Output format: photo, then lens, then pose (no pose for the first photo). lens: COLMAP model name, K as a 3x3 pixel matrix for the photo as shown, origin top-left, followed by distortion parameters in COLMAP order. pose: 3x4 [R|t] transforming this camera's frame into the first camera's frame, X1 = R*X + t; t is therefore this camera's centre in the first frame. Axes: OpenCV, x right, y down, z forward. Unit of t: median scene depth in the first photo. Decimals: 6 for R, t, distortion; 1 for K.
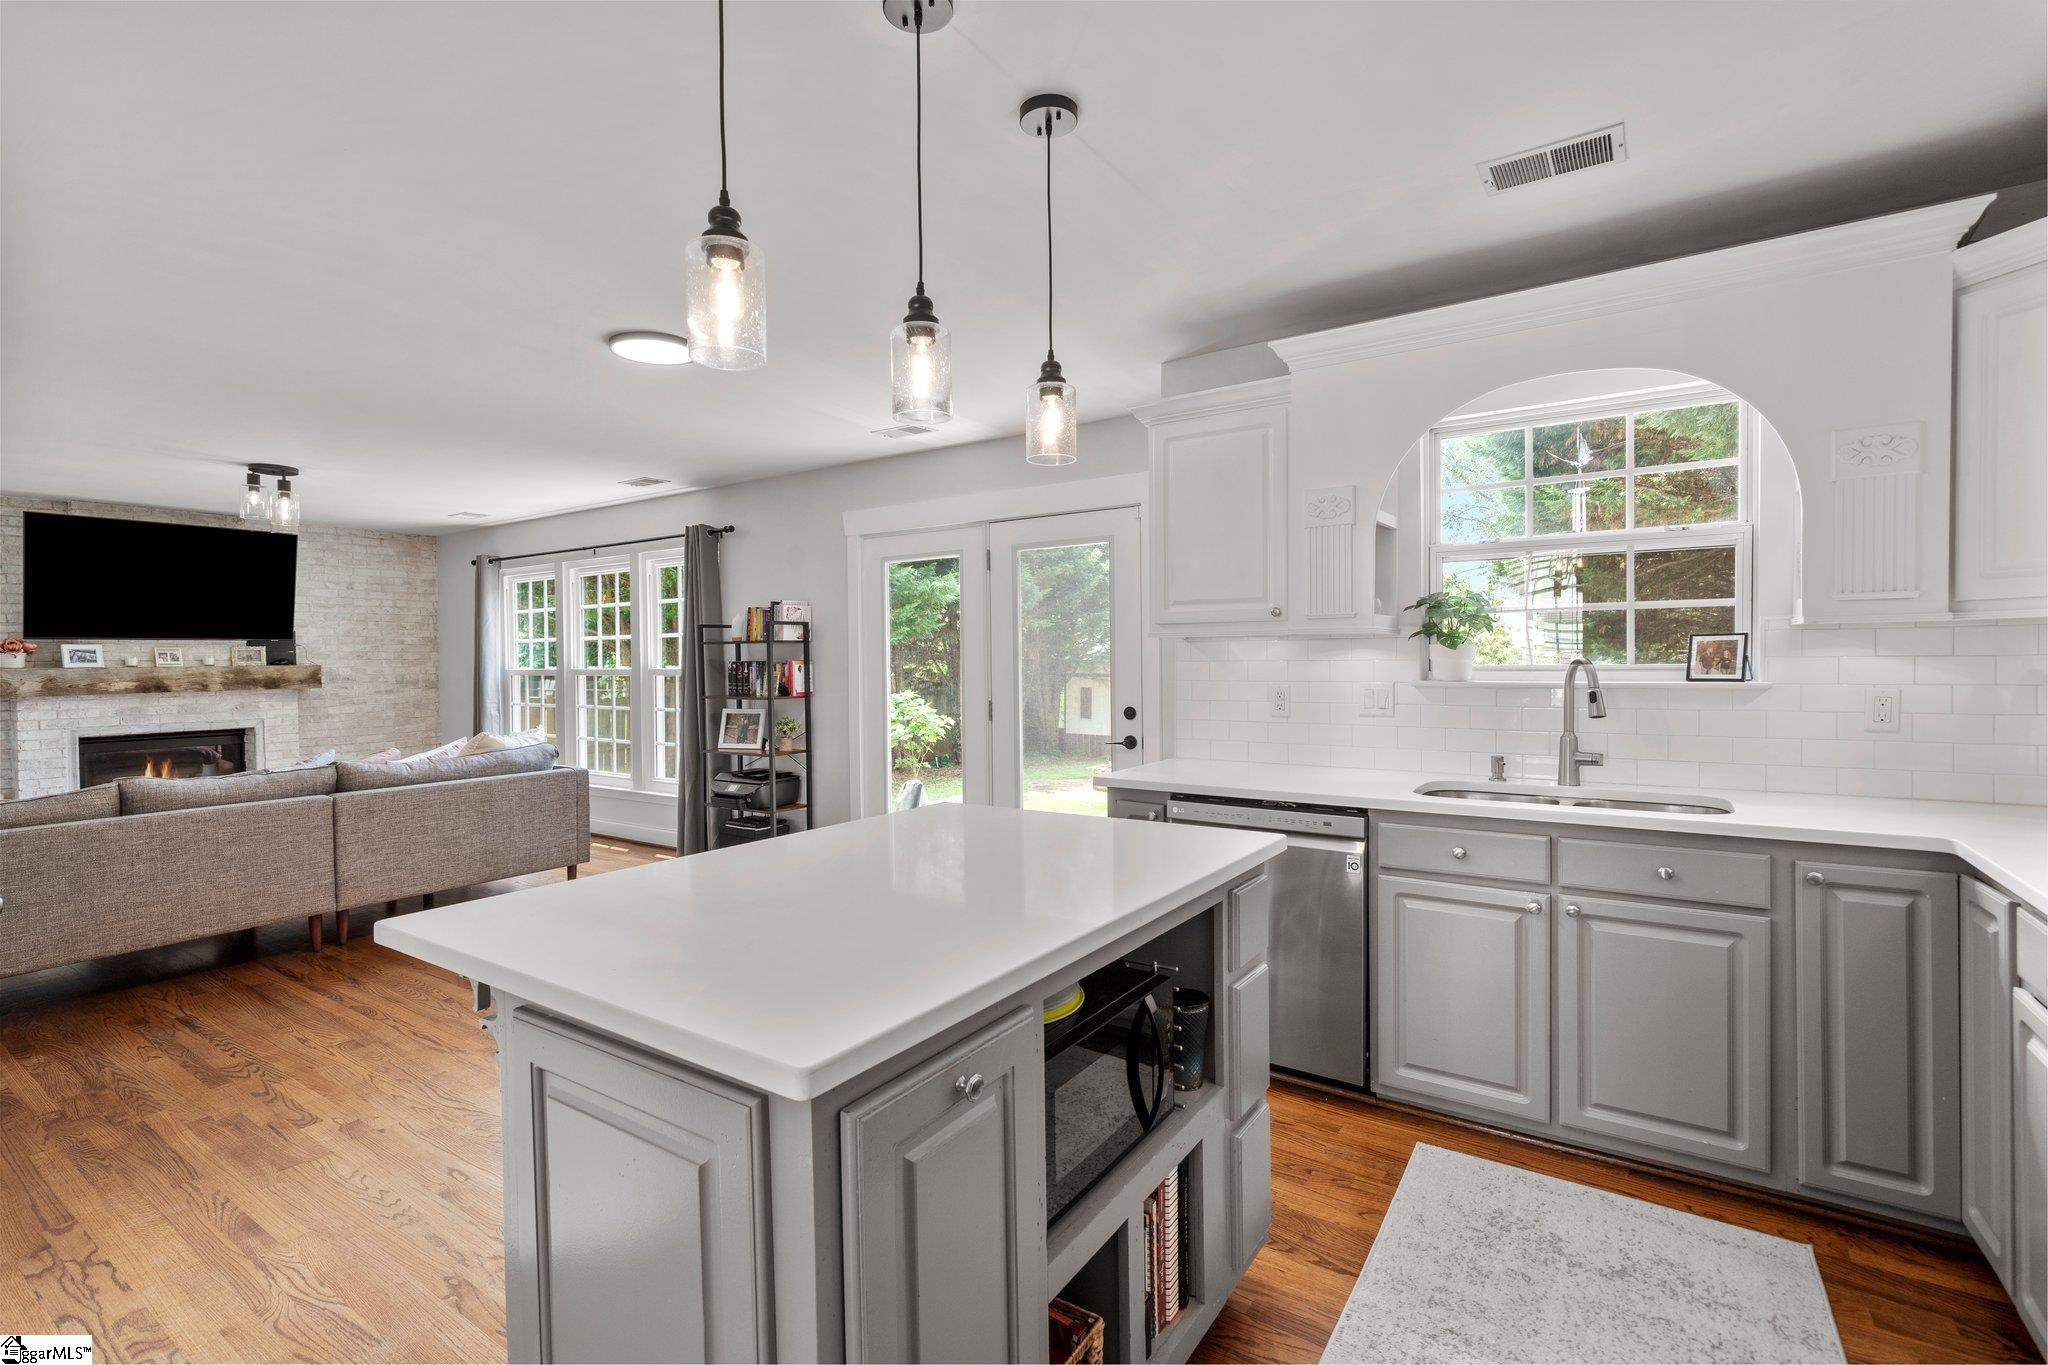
lens RADIAL K [[944.3, 0, 1027.3], [0, 944.3, 675.8], [0, 0, 1]] dist [-0.001368, 0.002423]
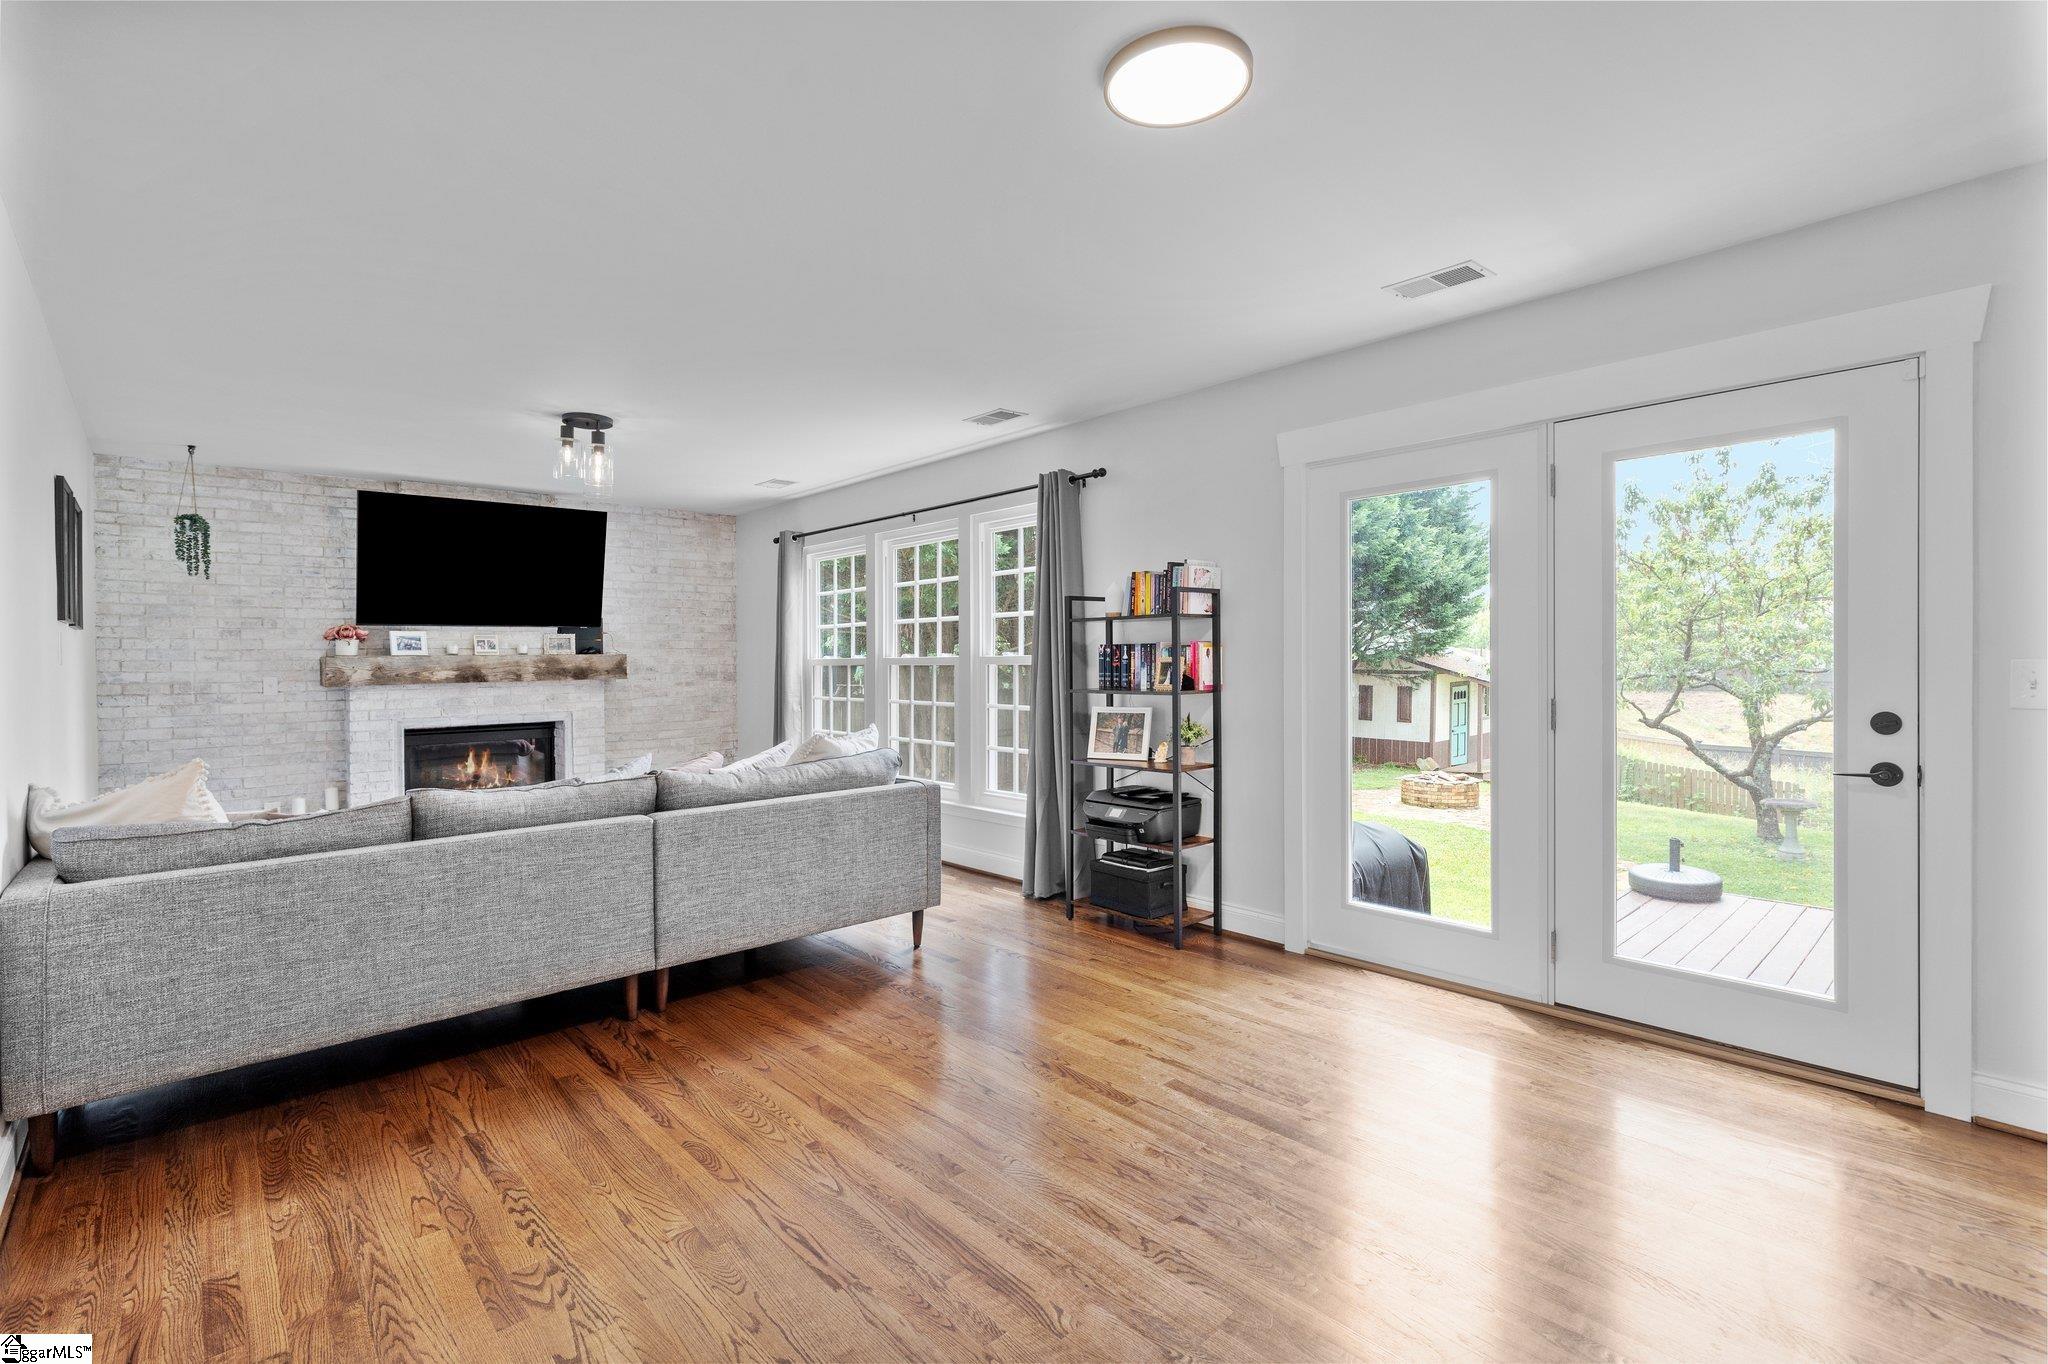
lens RADIAL K [[944.3, 0, 1025.9], [0, 944.3, 655.3], [0, 0, 1]] dist [-0.001368, 0.002423]
pose [[0.973650, -0.001428, -0.228044, -0.211032], [-0.003211, 0.999795, -0.019973, 0.009427], [0.228026, 0.020179, 0.973446, 0.255524]]
